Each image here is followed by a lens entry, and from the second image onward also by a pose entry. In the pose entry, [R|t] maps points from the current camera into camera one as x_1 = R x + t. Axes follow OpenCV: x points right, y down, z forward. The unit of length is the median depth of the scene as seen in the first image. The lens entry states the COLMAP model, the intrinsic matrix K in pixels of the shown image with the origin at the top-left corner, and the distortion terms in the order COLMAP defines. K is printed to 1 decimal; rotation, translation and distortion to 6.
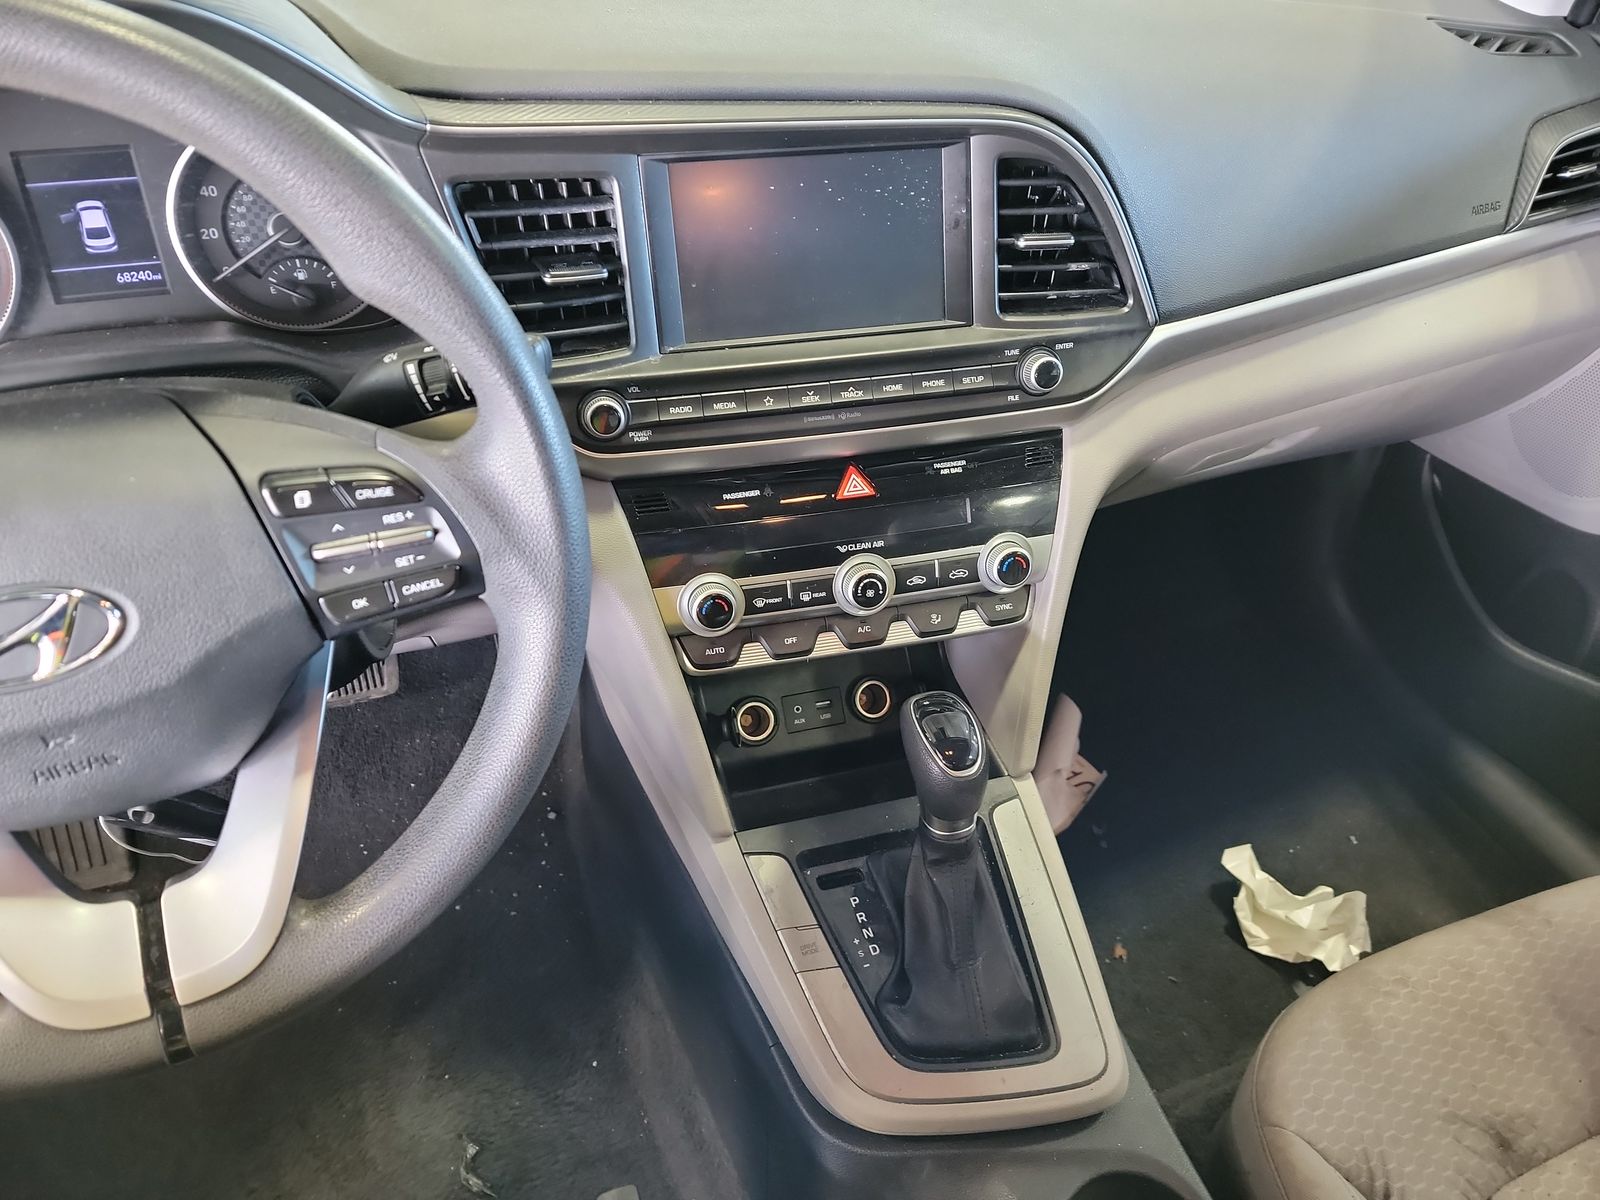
lens RADIAL K [[1117.8, 0, 828.8], [0, 1117.8, 566.6], [0, 0, 1]] dist [0.084701, -0.074391]
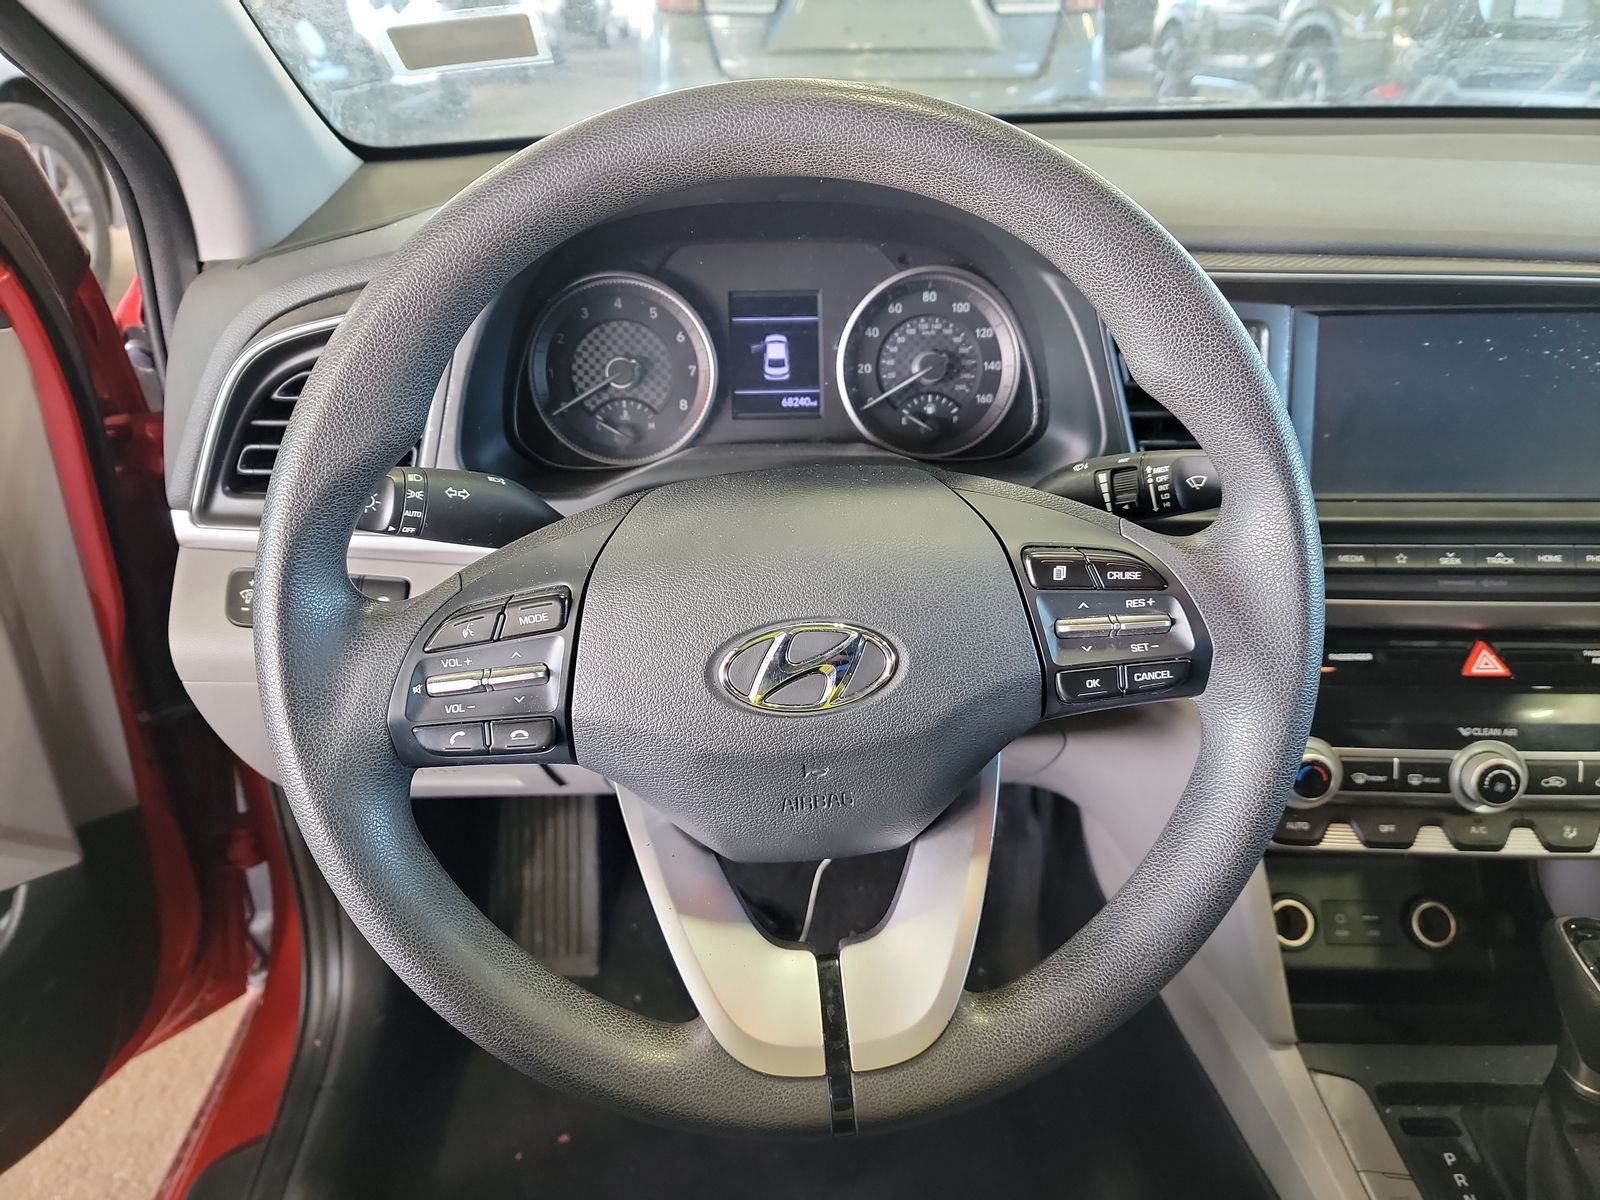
lens RADIAL K [[1117.8, 0, 828.8], [0, 1117.8, 566.6], [0, 0, 1]] dist [0.084701, -0.074391]
pose [[0.956619, 0.094380, -0.275630, -0.251996], [-0.145667, 0.974276, -0.171954, 0.092068], [0.252310, 0.204644, 0.945759, -0.011284]]
